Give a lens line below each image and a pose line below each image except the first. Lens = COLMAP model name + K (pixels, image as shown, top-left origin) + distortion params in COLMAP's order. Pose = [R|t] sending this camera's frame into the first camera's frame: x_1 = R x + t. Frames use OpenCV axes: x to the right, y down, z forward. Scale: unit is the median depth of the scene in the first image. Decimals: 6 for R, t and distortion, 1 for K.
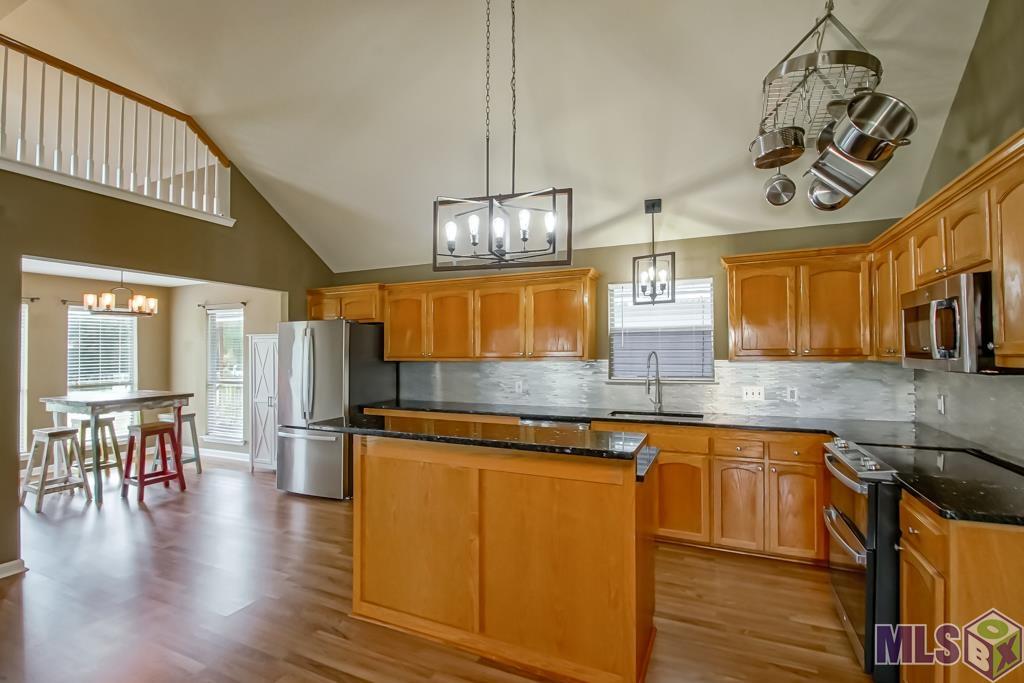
lens RADIAL K [[462.4, 0, 511.1], [0, 462.4, 343.5], [0, 0, 1]] dist [0.001432, 0.000285]
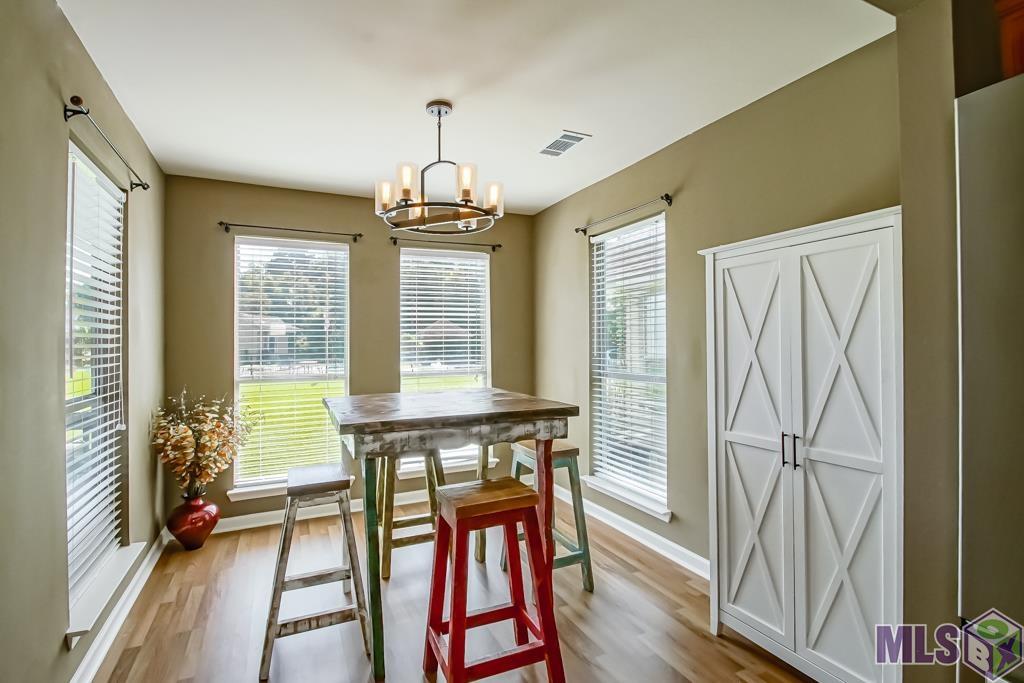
lens RADIAL K [[470.9, 0, 491.6], [0, 470.9, 330.6], [0, 0, 1]] dist [0.000397, 0.000060]
pose [[0.736263, -0.013808, -0.676554, -0.476692], [0.007973, 0.999899, -0.011730, 0.049229], [0.676648, 0.003242, 0.736299, 0.667458]]
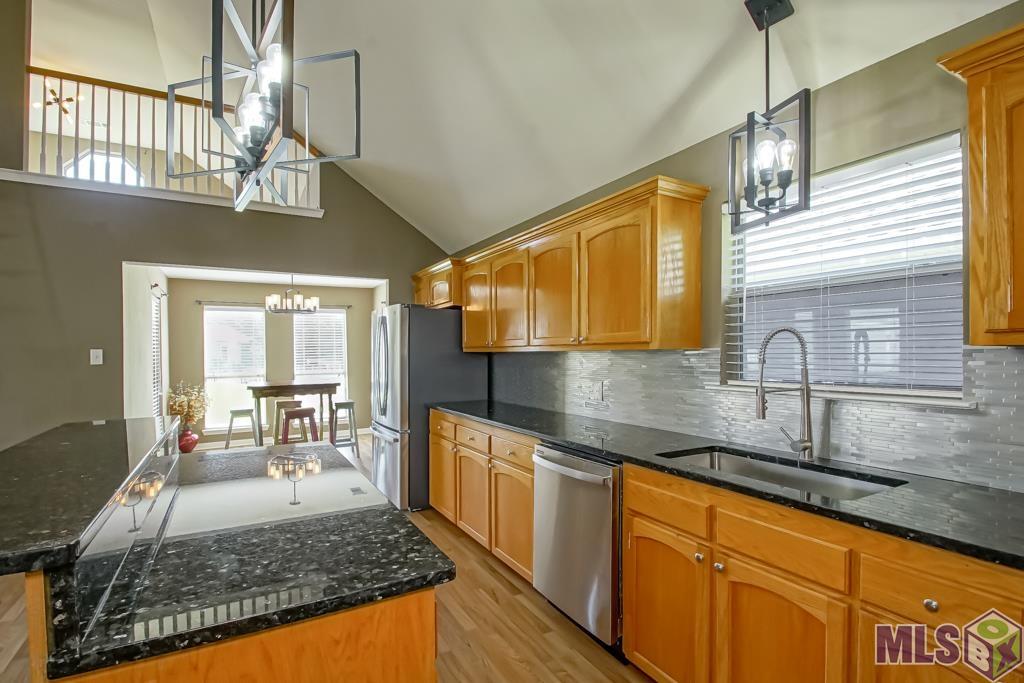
lens RADIAL K [[480.2, 0, 511.2], [0, 480.2, 347.8], [0, 0, 1]] dist [0.000393, 0.000057]
pose [[0.803514, -0.003636, -0.595275, 0.288714], [0.008902, 0.999943, 0.005909, 0.024460], [0.595219, -0.010047, 0.803501, 0.347916]]
